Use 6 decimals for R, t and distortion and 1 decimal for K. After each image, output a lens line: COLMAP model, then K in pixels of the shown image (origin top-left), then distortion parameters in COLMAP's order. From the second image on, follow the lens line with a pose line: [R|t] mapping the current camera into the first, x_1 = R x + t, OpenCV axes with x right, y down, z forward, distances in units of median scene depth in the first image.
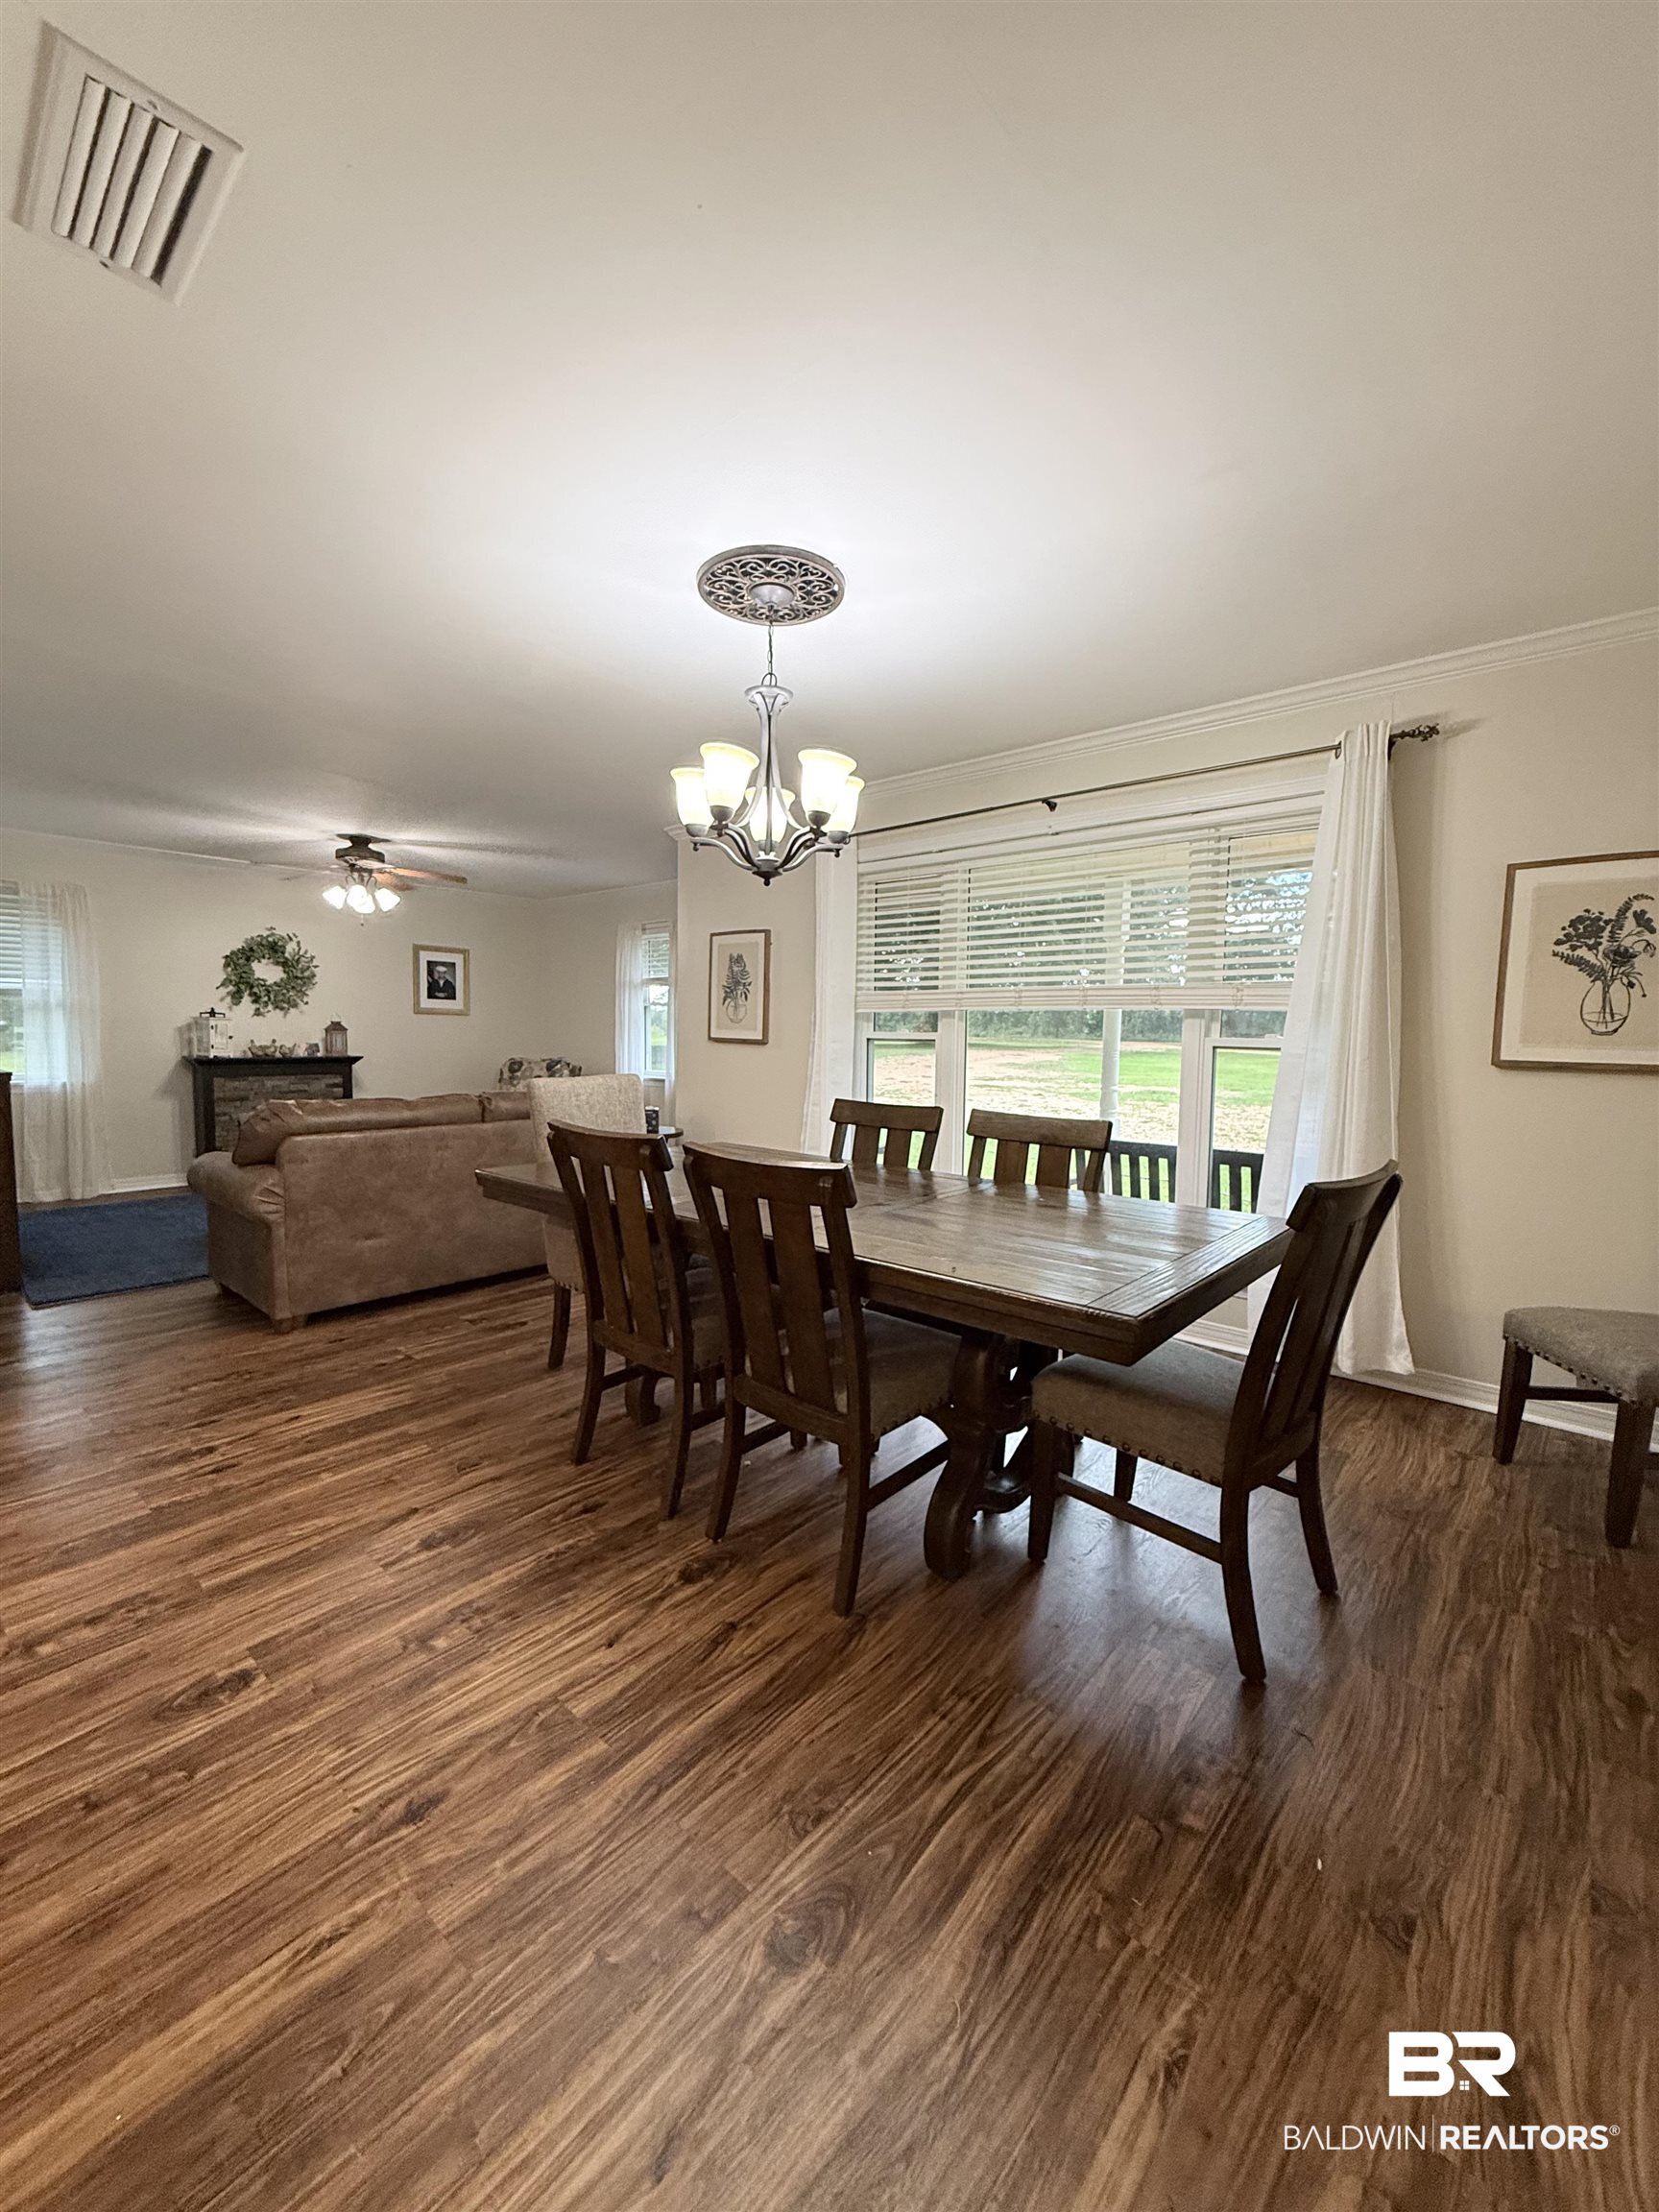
lens RADIAL K [[885.4, 0, 825.4], [0, 885.4, 1099.5], [0, 0, 1]] dist [0.003345, -0.000084]
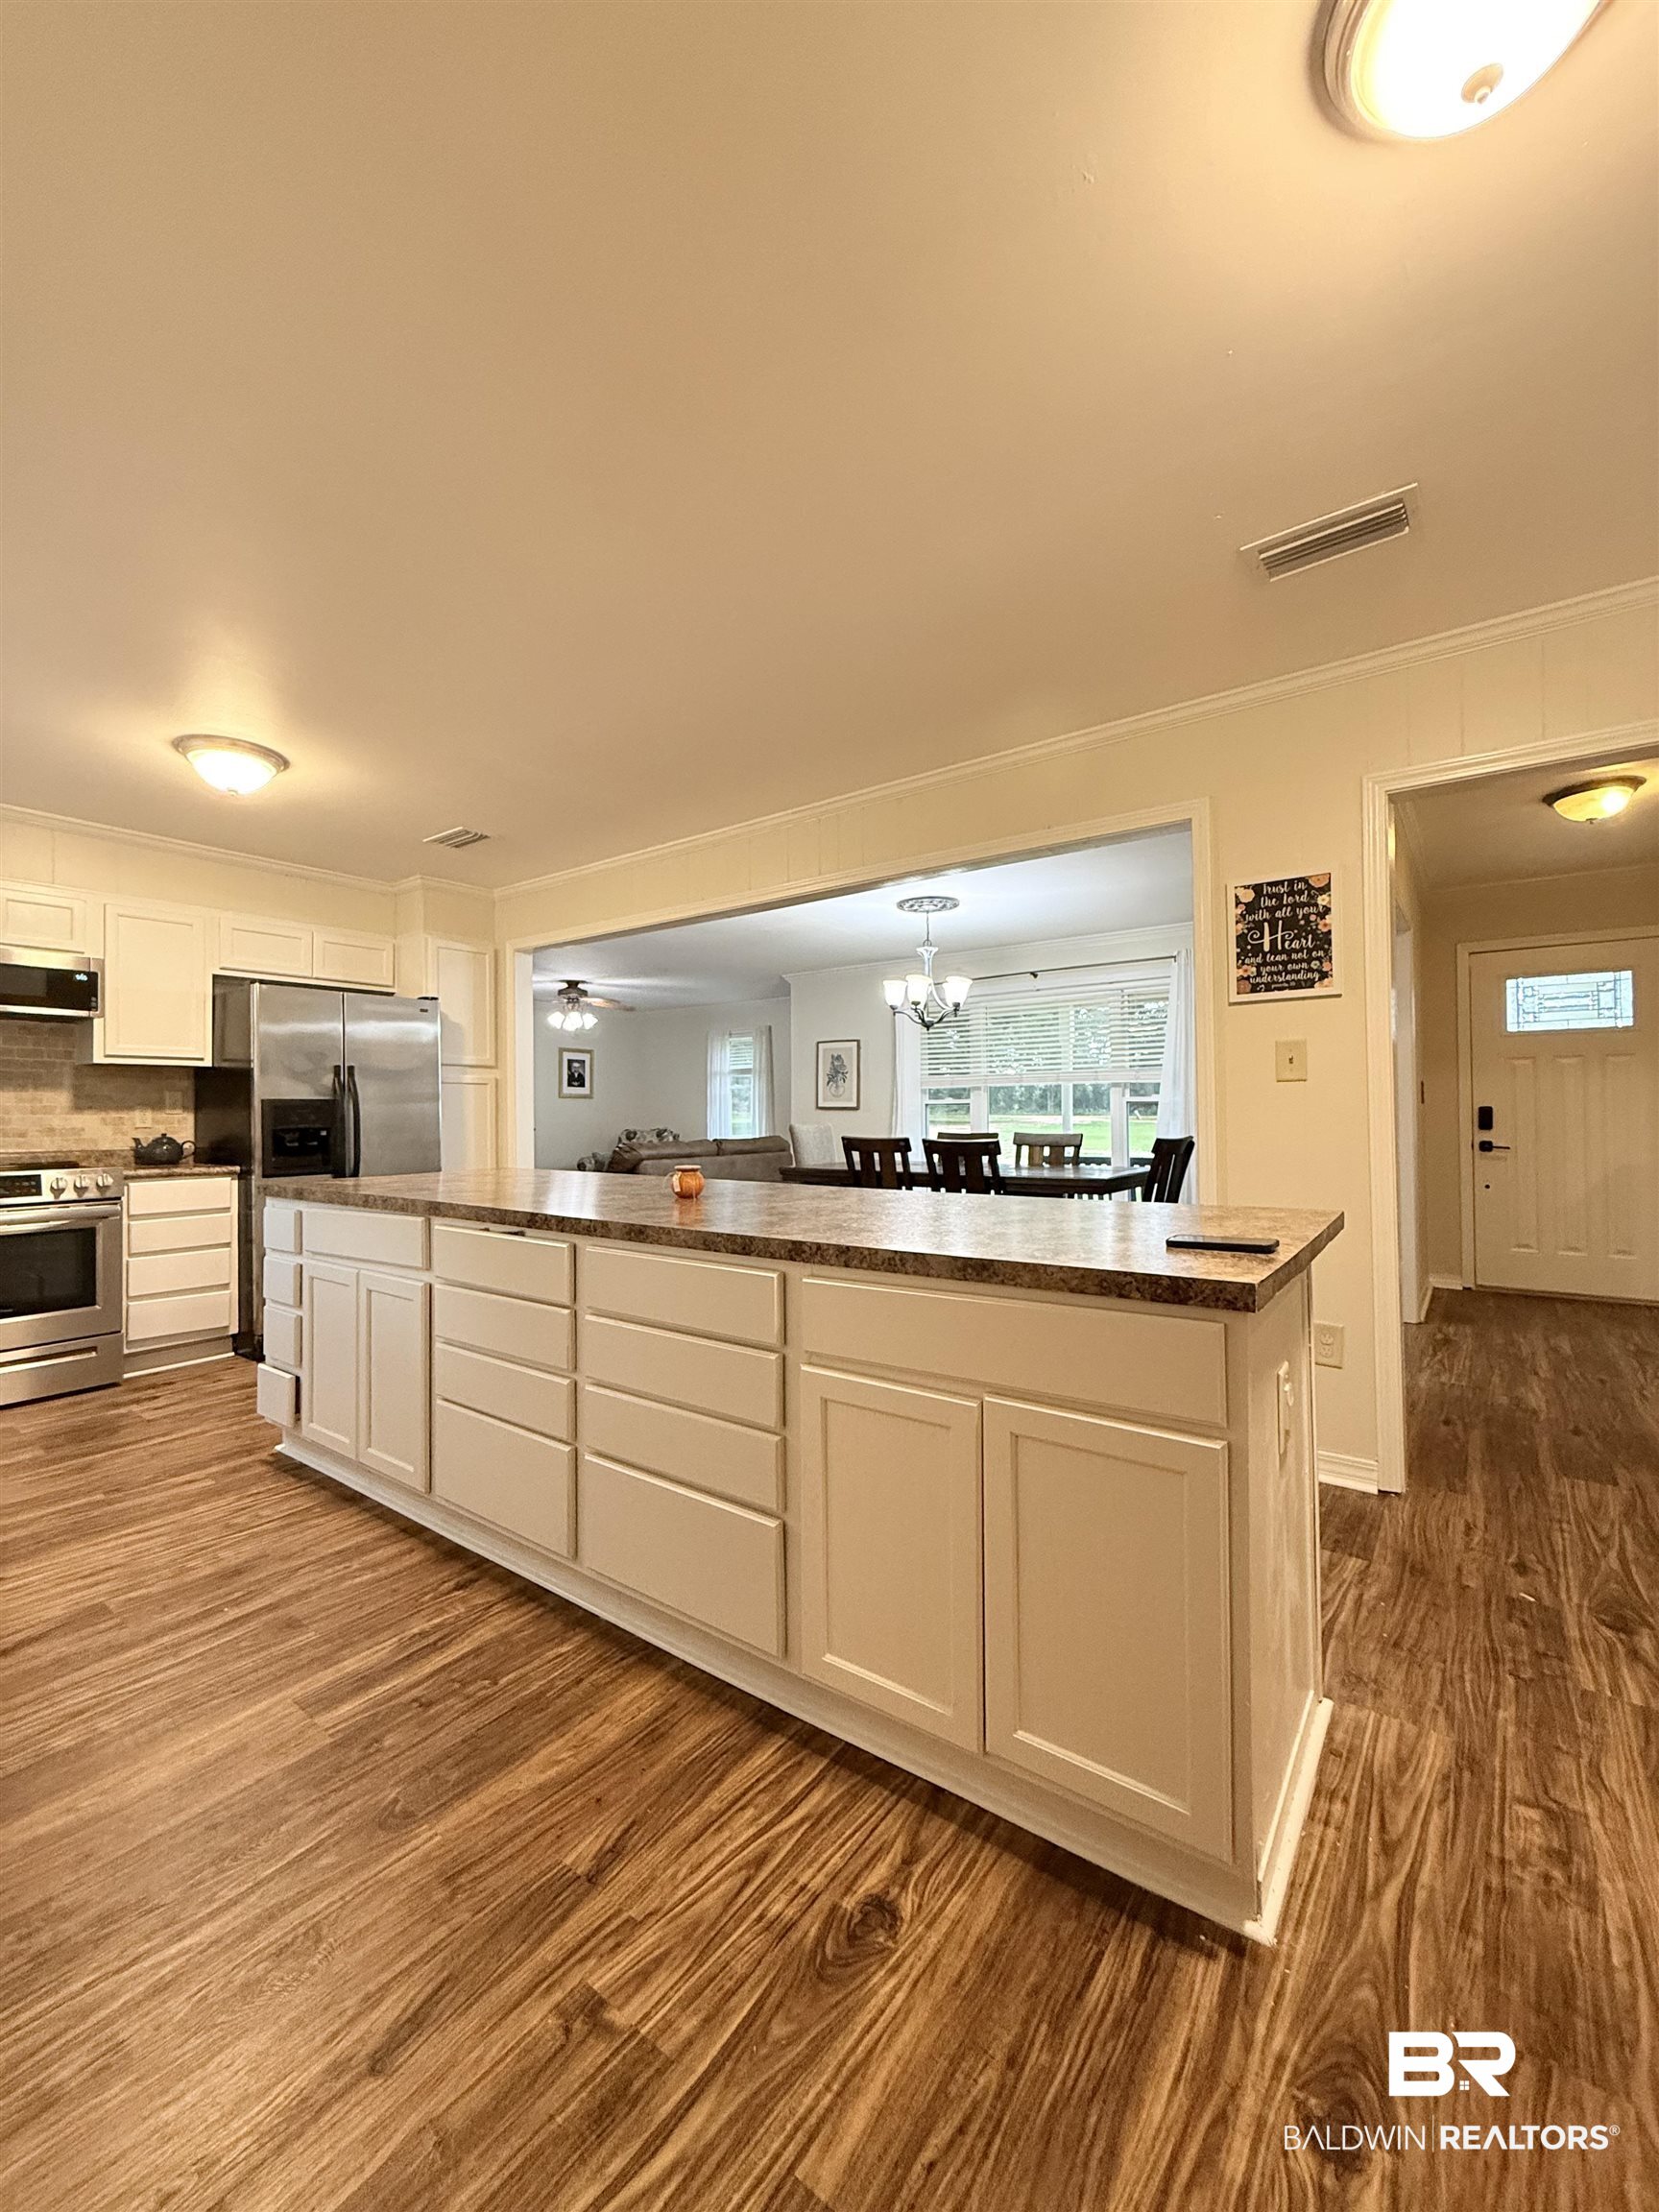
lens RADIAL K [[884.3, 0, 831.5], [0, 884.3, 1100.8], [0, 0, 1]] dist [0.000538, -0.000093]
pose [[0.996280, -0.020856, 0.083618, -0.286508], [0.028383, 0.995550, -0.089864, 0.073773], [-0.081372, 0.091903, 0.992438, -0.678639]]
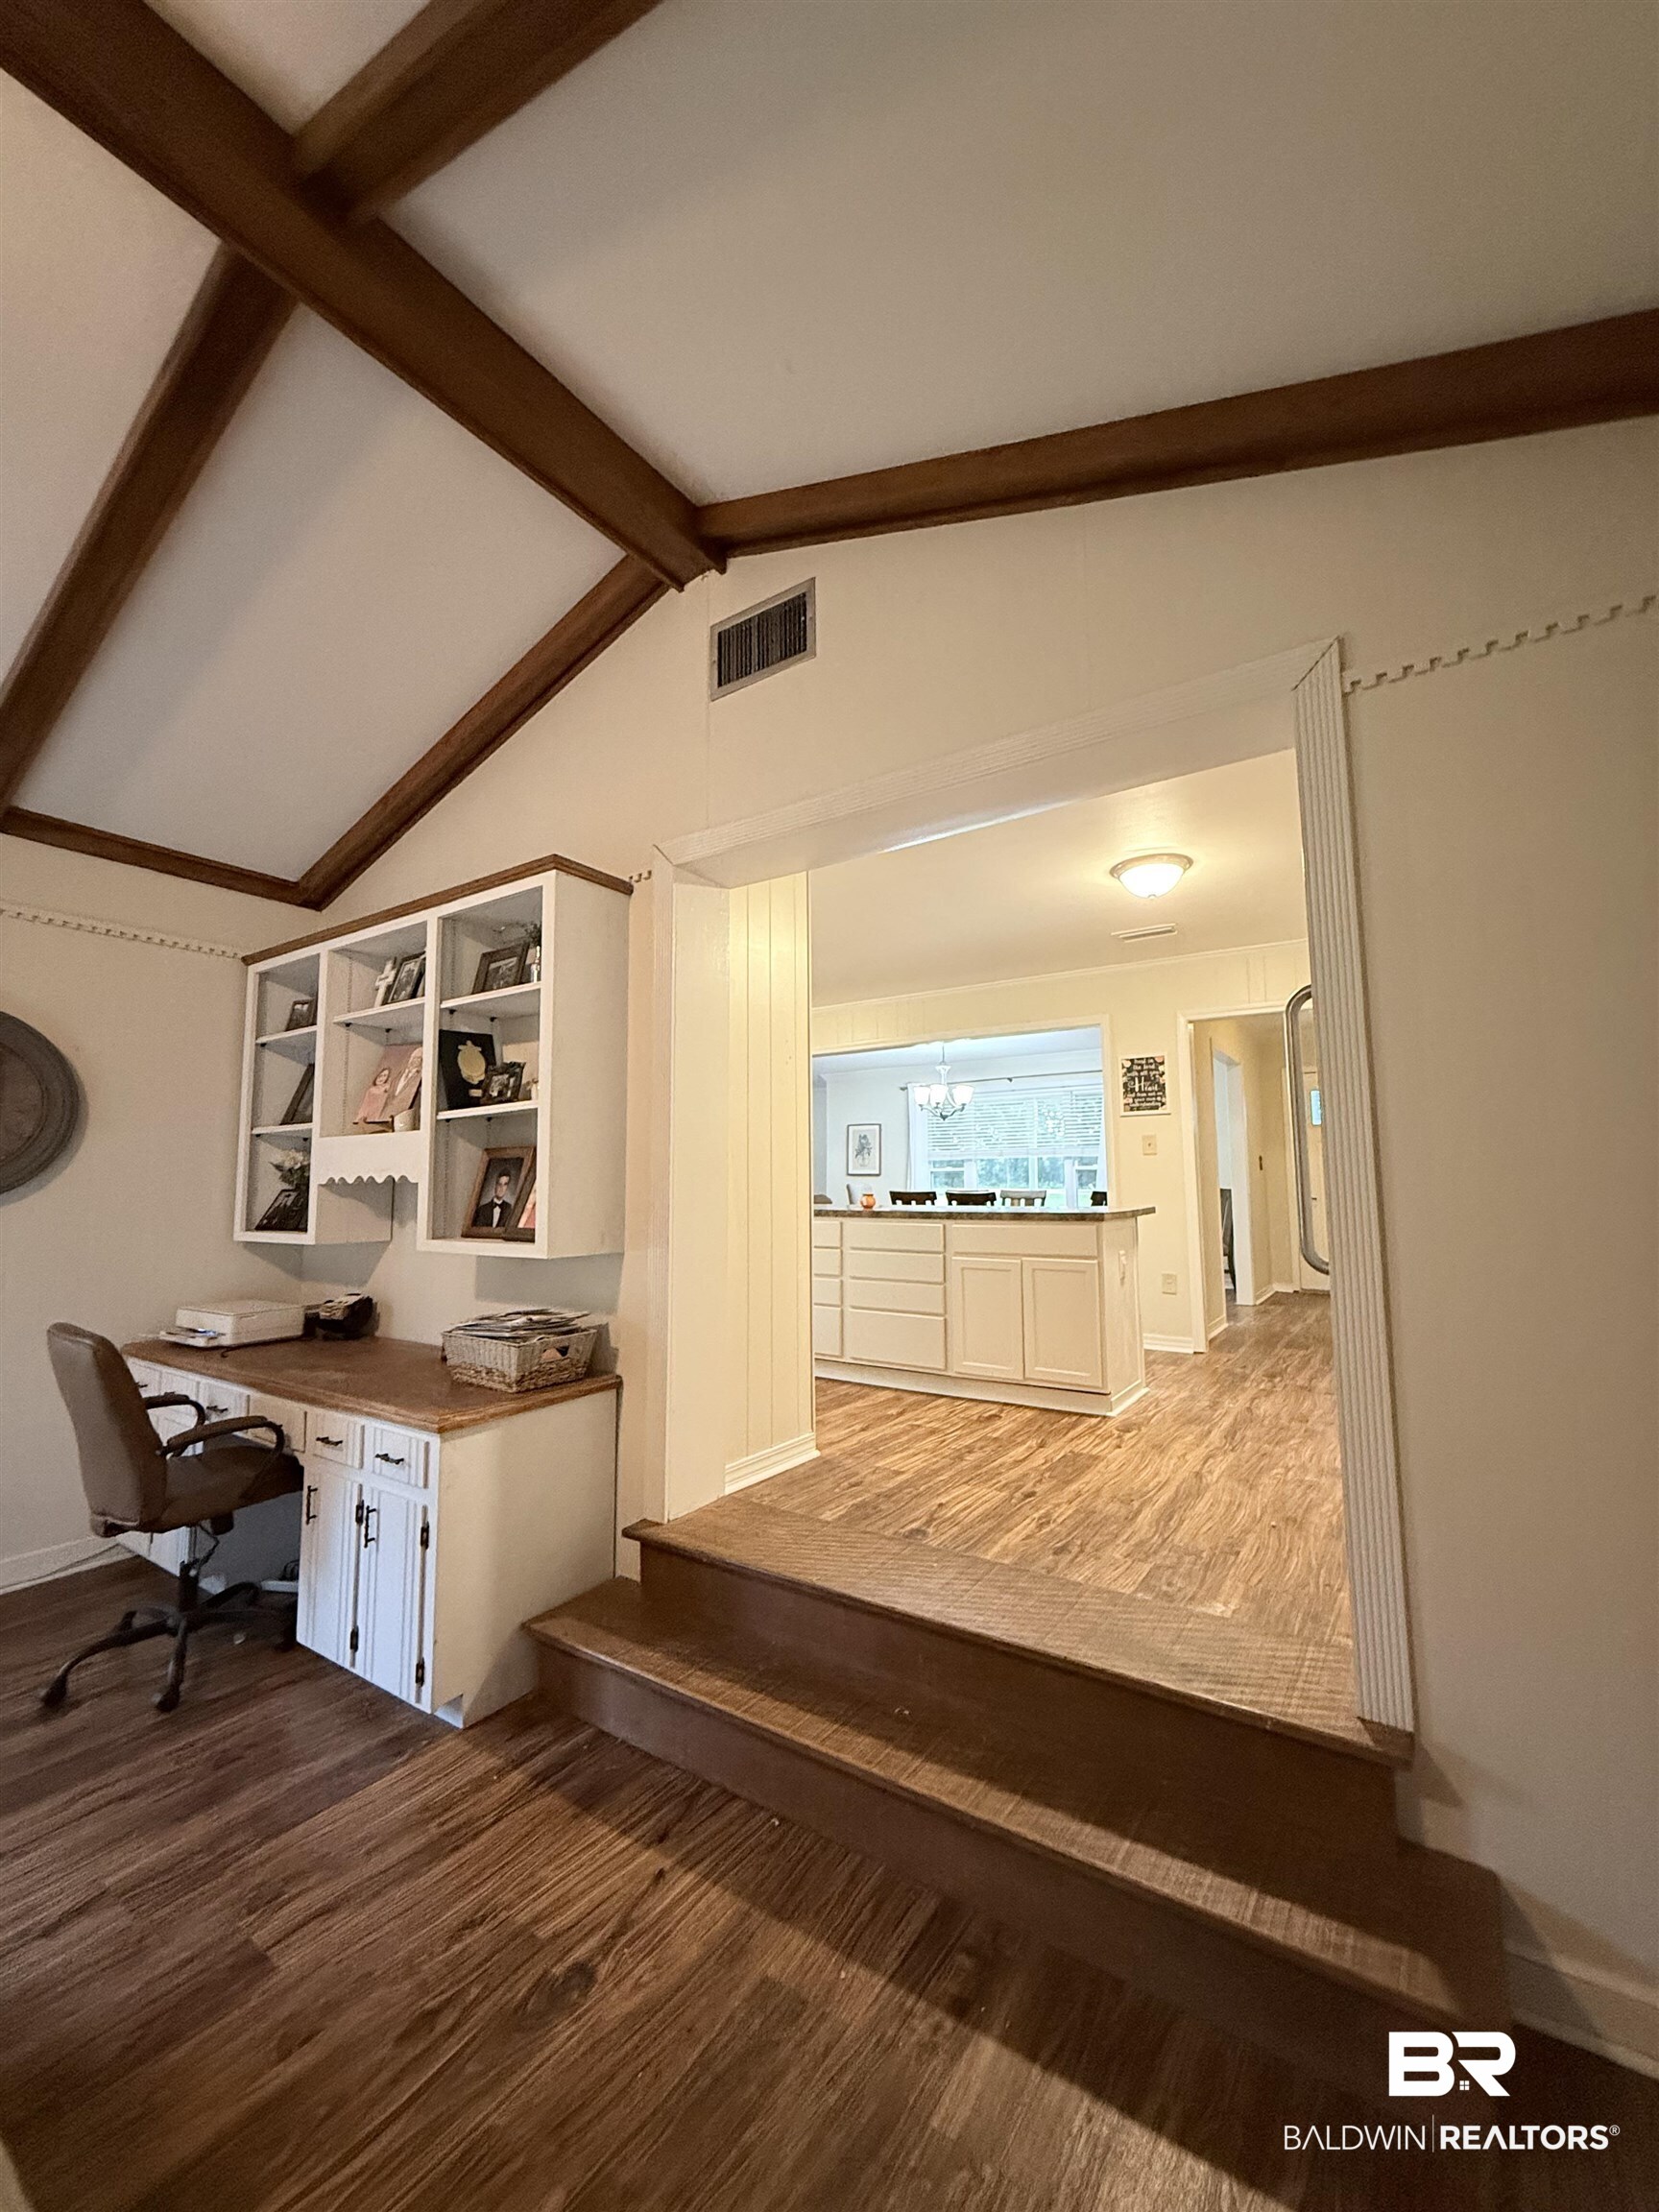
lens RADIAL K [[884.3, 0, 831.5], [0, 884.3, 1100.8], [0, 0, 1]] dist [0.000538, -0.000093]
pose [[0.991323, -0.006769, 0.131278, -0.534943], [0.029427, 0.984755, -0.171441, 0.141951], [-0.128116, 0.173817, 0.976409, -1.290209]]
